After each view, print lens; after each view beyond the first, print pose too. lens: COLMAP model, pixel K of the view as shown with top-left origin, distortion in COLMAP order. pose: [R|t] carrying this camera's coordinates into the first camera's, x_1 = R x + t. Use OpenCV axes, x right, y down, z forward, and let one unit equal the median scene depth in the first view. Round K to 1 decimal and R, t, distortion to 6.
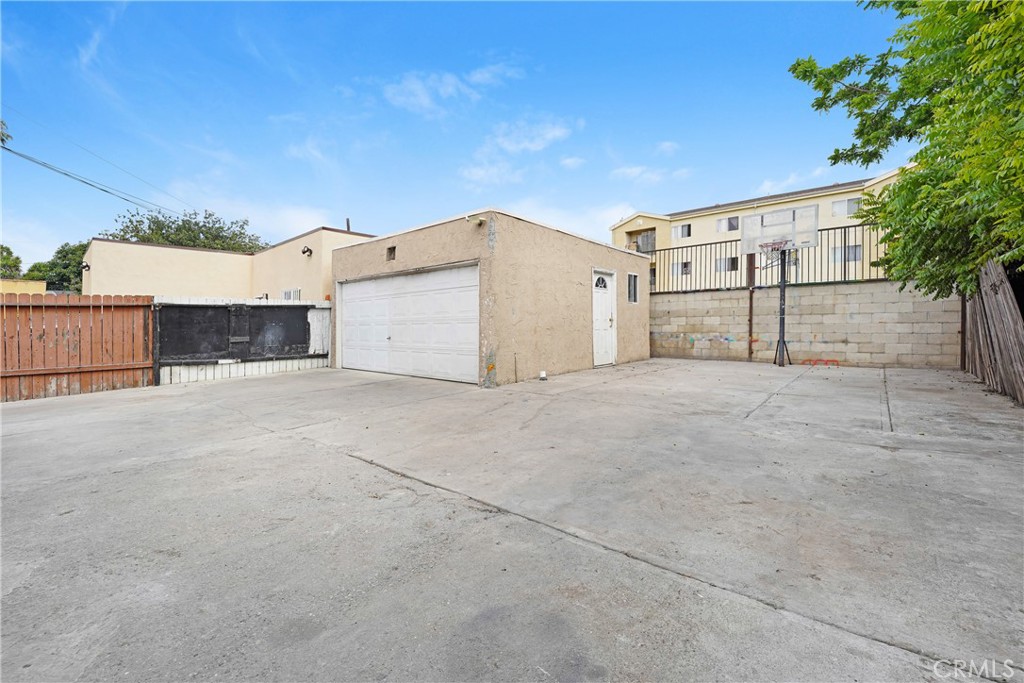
lens RADIAL K [[433.2, 0, 505.9], [0, 433.2, 336.6], [0, 0, 1]] dist [-0.018123, -0.000253]
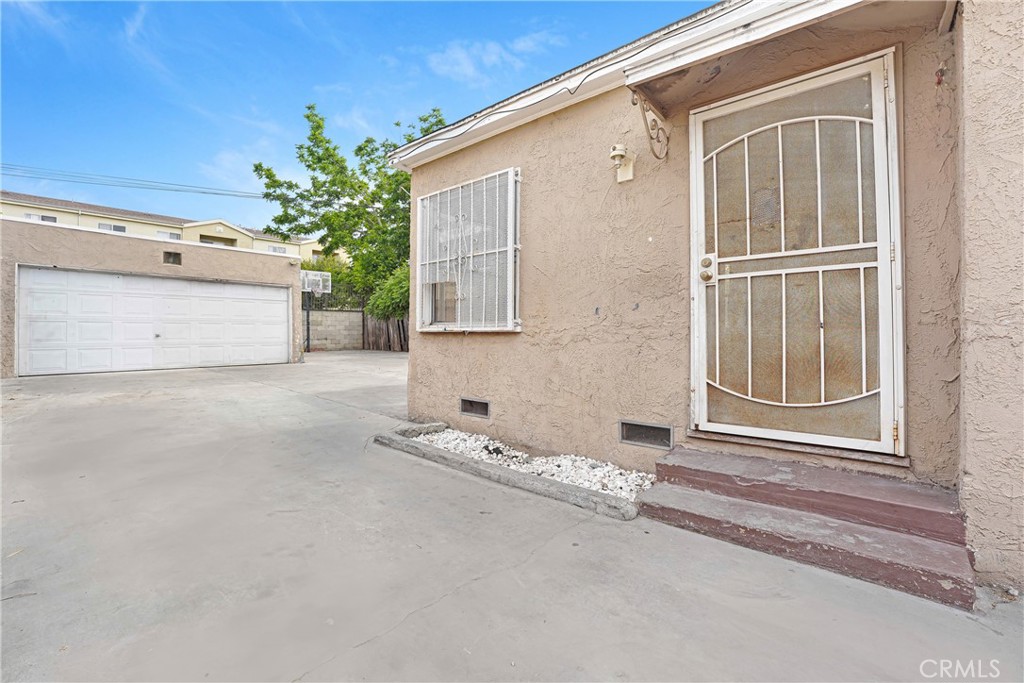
lens RADIAL K [[433.2, 0, 505.9], [0, 433.2, 336.6], [0, 0, 1]] dist [-0.018123, -0.000253]
pose [[-0.011291, 0.003697, 0.999929, -1.328262], [0.021935, 0.999753, -0.003448, 0.027902], [-0.999696, 0.021894, -0.011369, 0.172555]]
